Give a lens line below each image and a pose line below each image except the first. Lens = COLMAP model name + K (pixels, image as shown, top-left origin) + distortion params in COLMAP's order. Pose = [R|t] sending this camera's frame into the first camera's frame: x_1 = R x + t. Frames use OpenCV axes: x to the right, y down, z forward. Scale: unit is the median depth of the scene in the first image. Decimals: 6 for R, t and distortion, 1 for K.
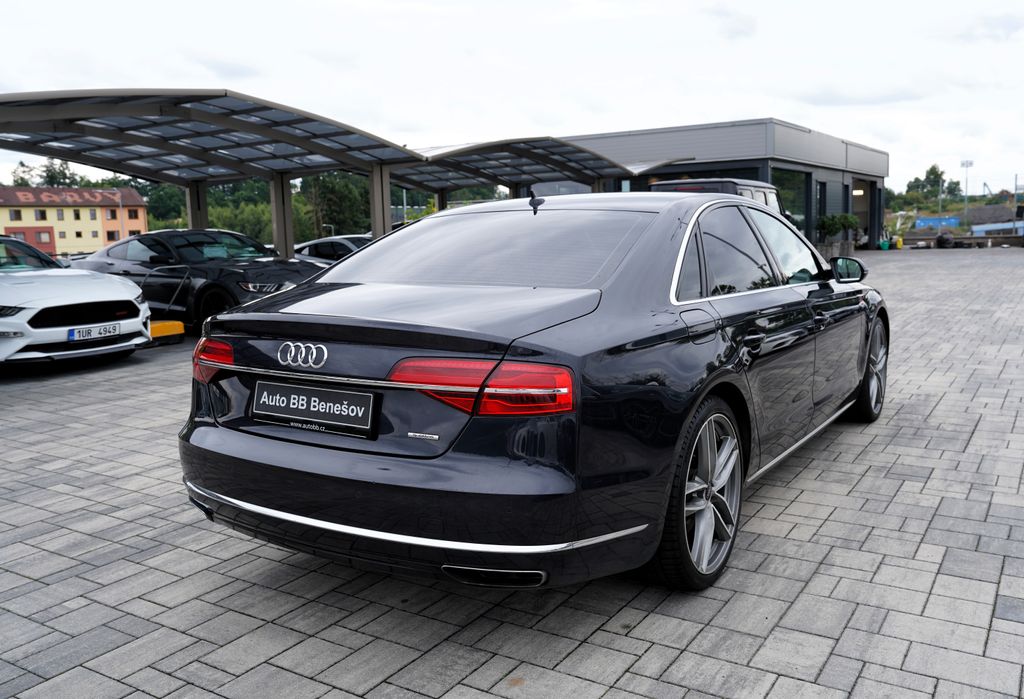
lens RADIAL K [[879.0, 0, 517.9], [0, 879.0, 347.0], [0, 0, 1]] dist [-0.073640, 0.139400]
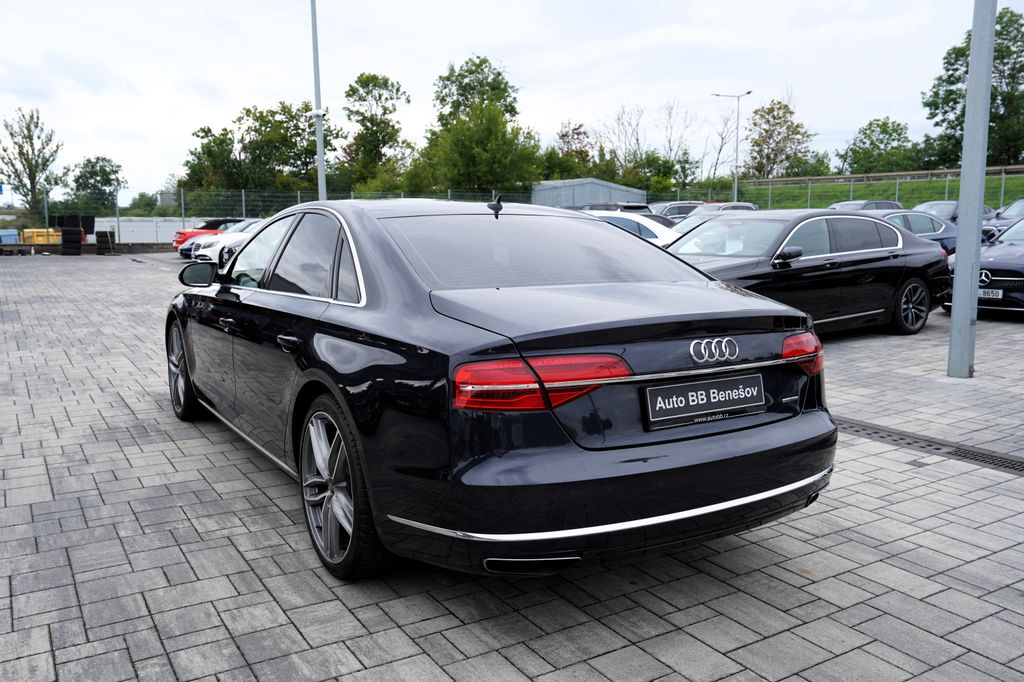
lens RADIAL K [[840.0, 0, 526.2], [0, 840.0, 338.4], [0, 0, 1]] dist [-0.059161, 0.088947]
pose [[0.416511, -0.087740, 0.904887, -1.080779], [0.100807, 0.993651, 0.049947, -0.067347], [-0.903525, 0.070416, 0.422711, 0.674112]]
